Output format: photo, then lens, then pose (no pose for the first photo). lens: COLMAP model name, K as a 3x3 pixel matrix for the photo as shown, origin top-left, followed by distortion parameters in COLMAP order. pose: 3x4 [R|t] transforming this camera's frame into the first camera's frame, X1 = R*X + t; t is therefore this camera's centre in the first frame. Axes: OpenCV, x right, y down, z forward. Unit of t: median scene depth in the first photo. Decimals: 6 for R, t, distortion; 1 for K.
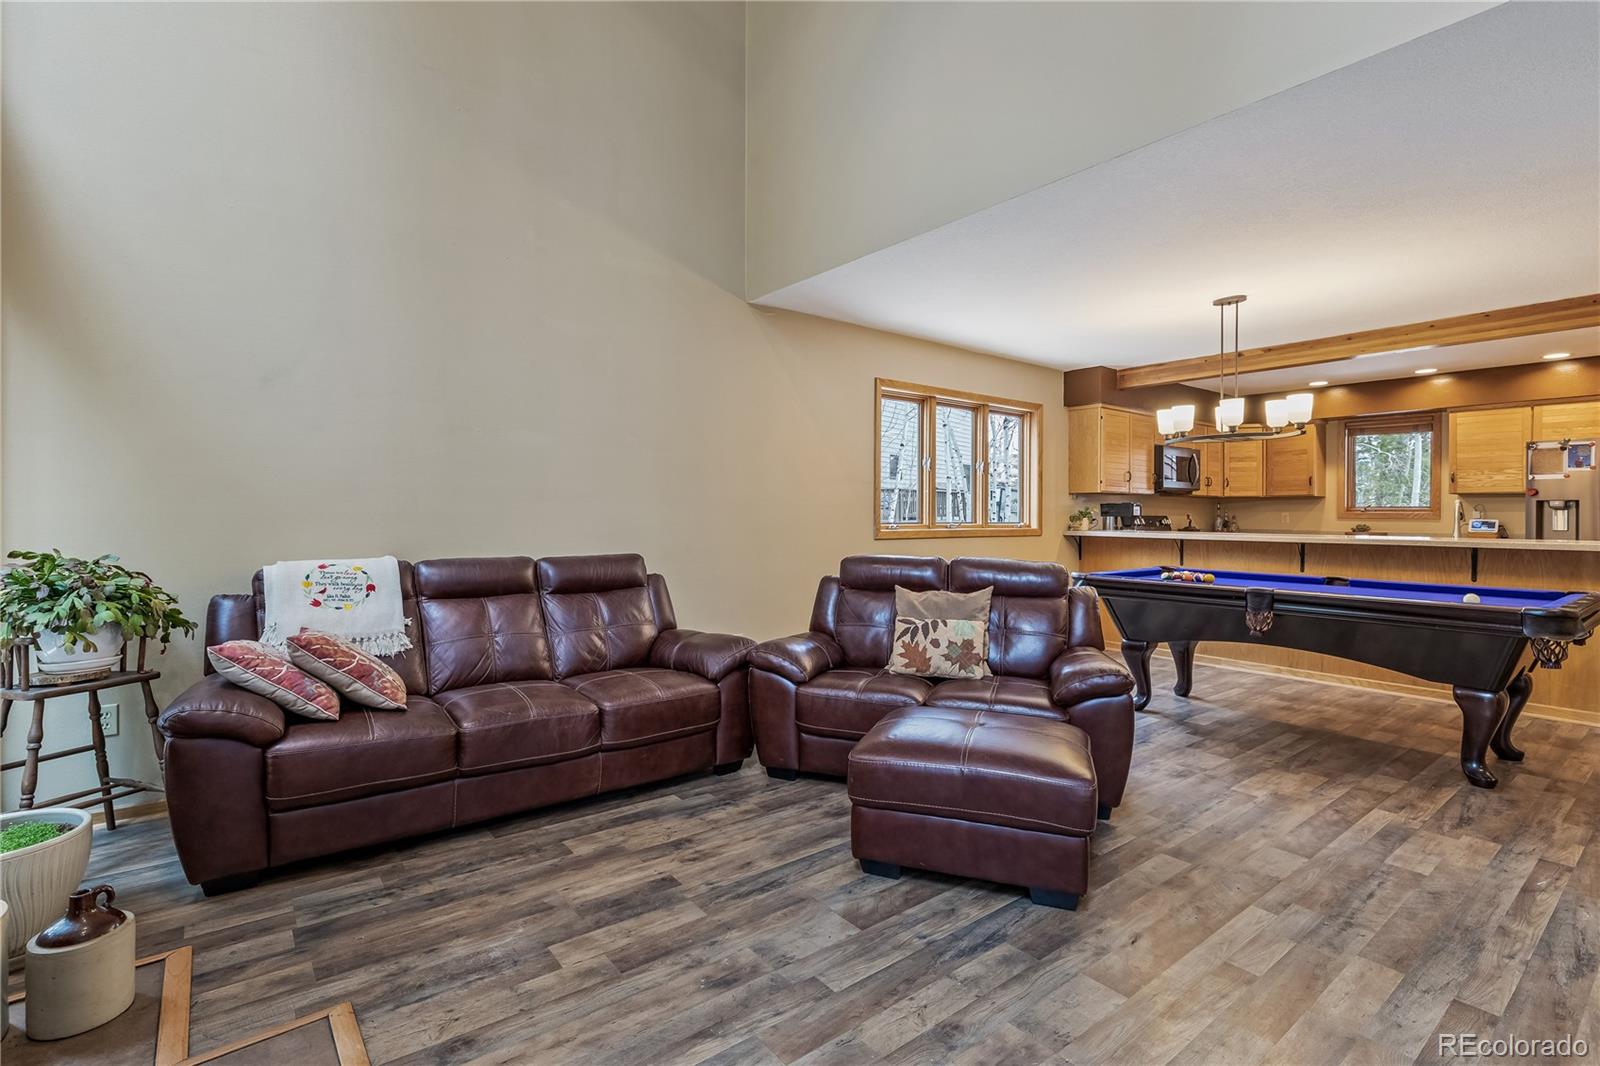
lens RADIAL K [[744.0, 0, 807.9], [0, 744.0, 522.8], [0, 0, 1]] dist [-0.000276, 0.000288]
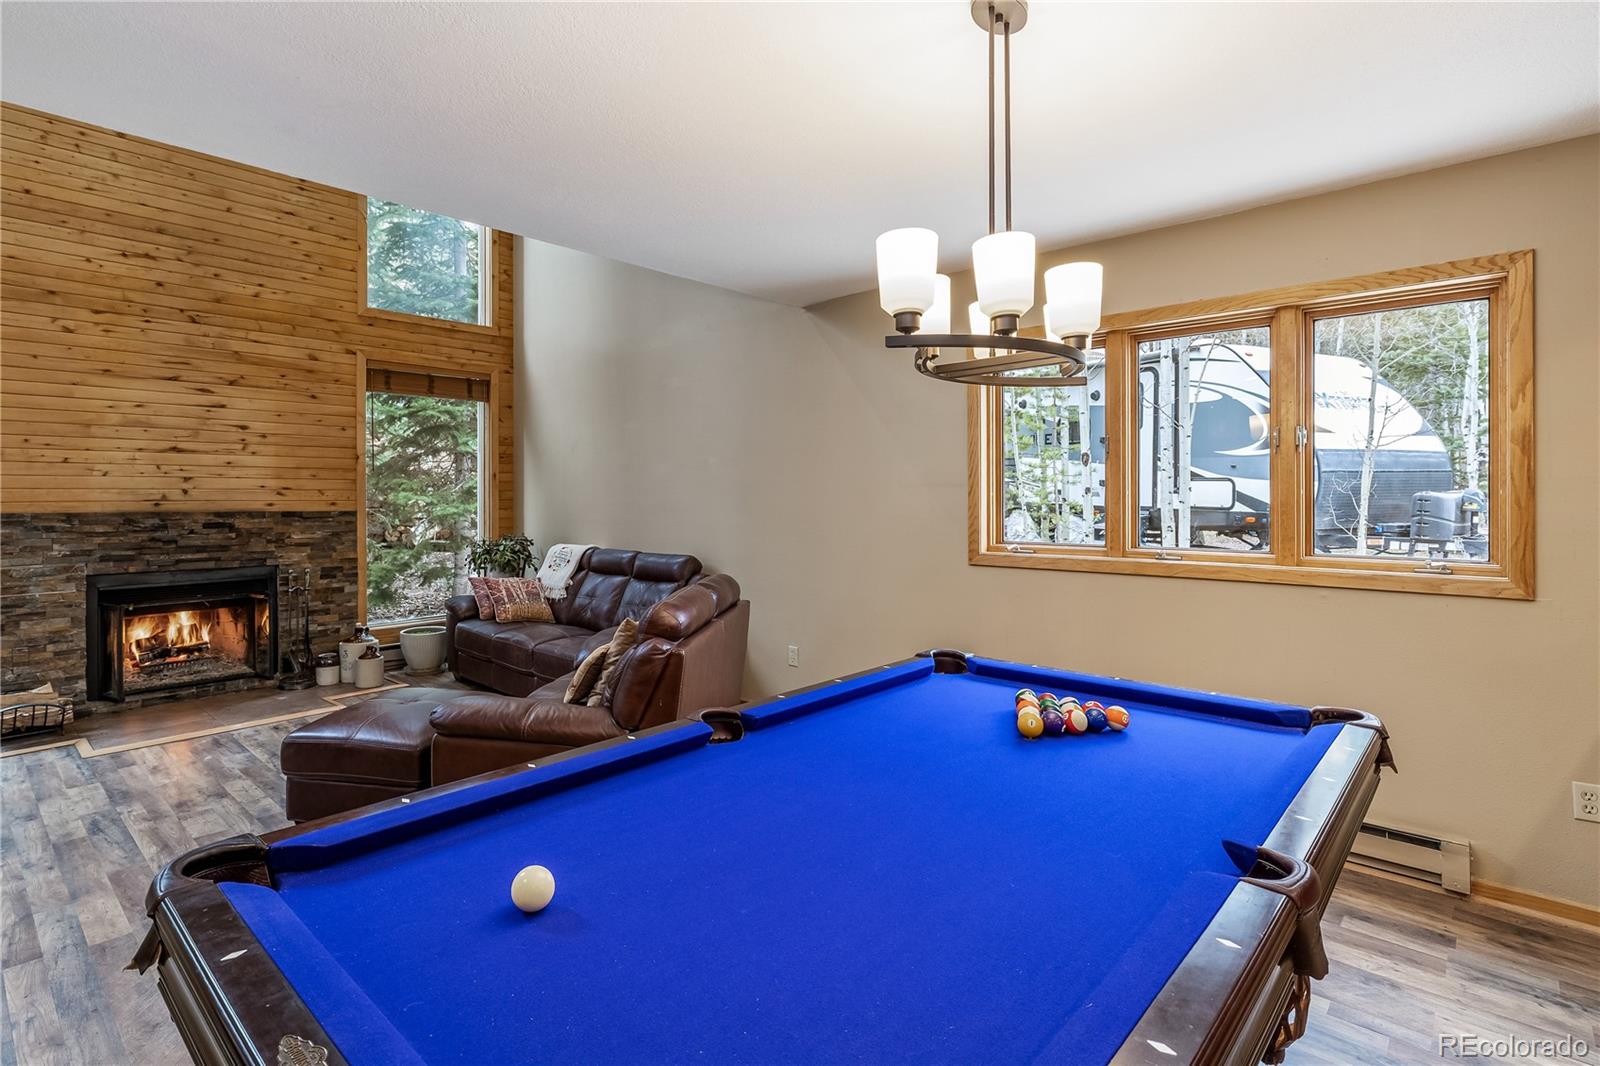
lens RADIAL K [[786.5, 0, 749.5], [0, 786.5, 494.6], [0, 0, 1]] dist [0.000358, 0.000559]
pose [[0.138882, -0.009766, -0.990261, 0.888946], [-0.009690, 0.999890, -0.011220, -0.037812], [0.990262, 0.011154, 0.138772, 0.755260]]
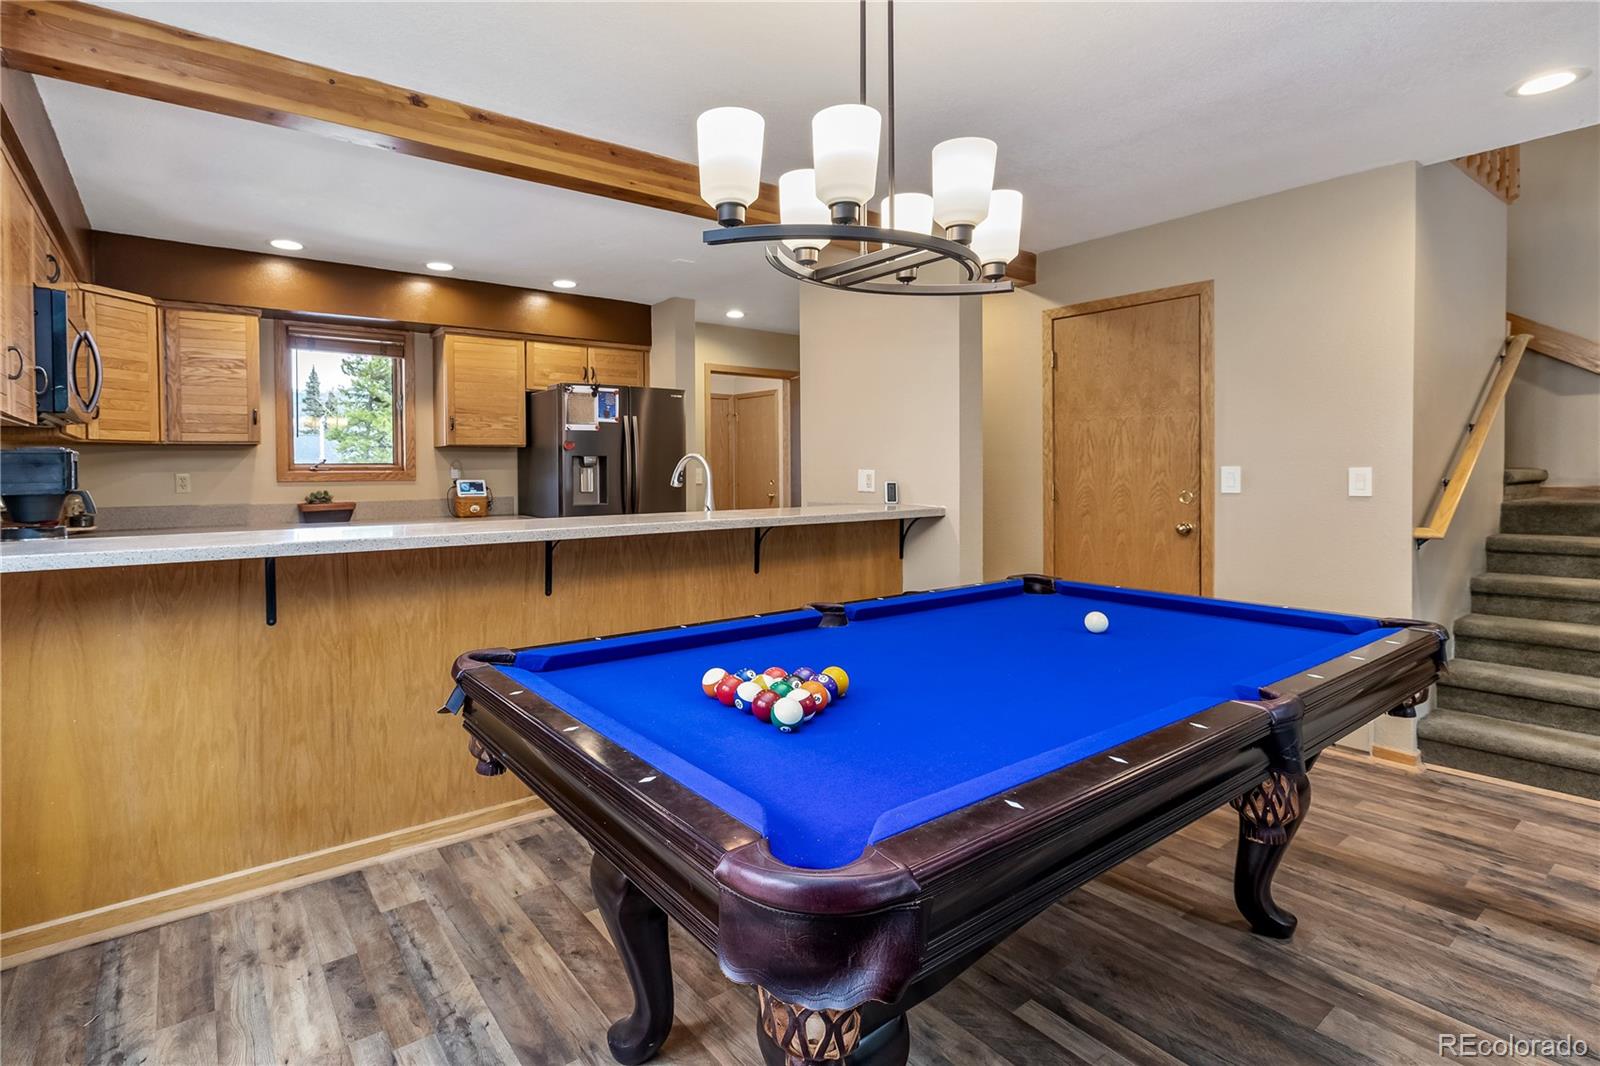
lens RADIAL K [[776.5, 0, 704.5], [0, 776.5, 504.0], [0, 0, 1]] dist [-0.001863, 0.000472]
pose [[0.074165, -0.050210, 0.995981, 0.171587], [0.018704, 0.998626, 0.048951, -0.020144], [-0.997071, 0.014998, 0.075002, 0.978053]]
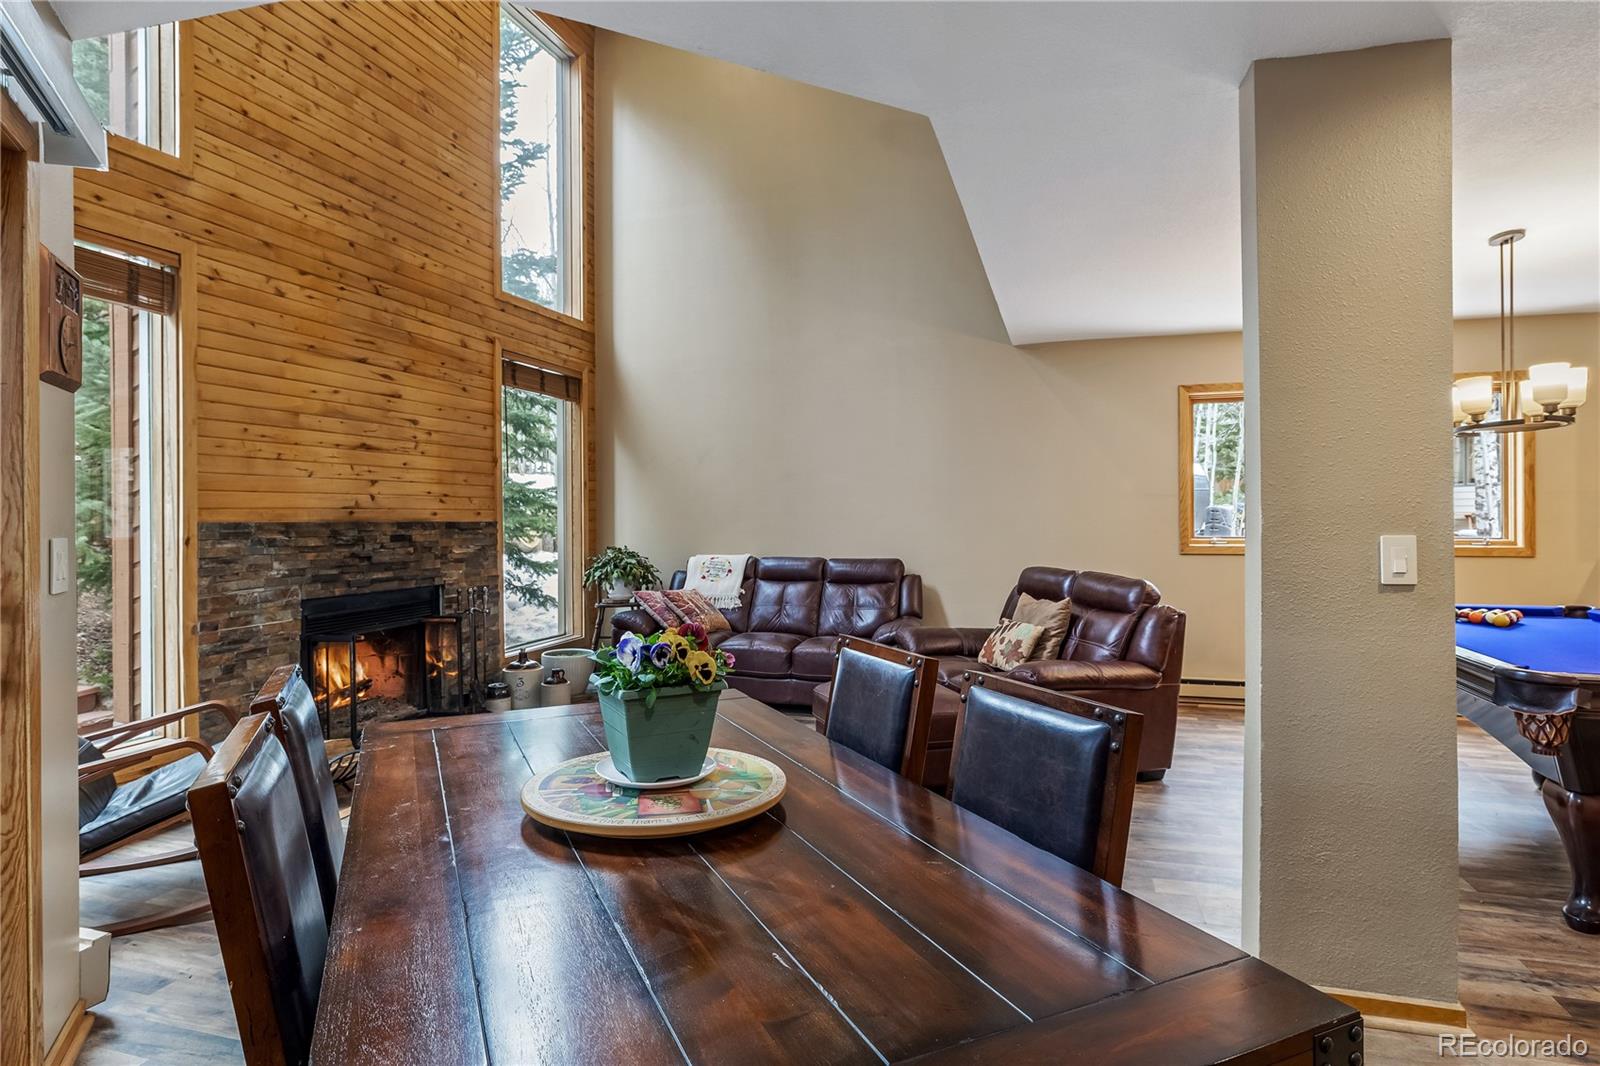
lens RADIAL K [[876.4, 0, 801.2], [0, 876.4, 516.6], [0, 0, 1]] dist [0.001699, 0.000480]
pose [[0.575336, -0.007371, -0.817884, 0.807868], [-0.001957, 0.999944, -0.010389, -0.015030], [0.817914, 0.007577, 0.575290, -0.051539]]
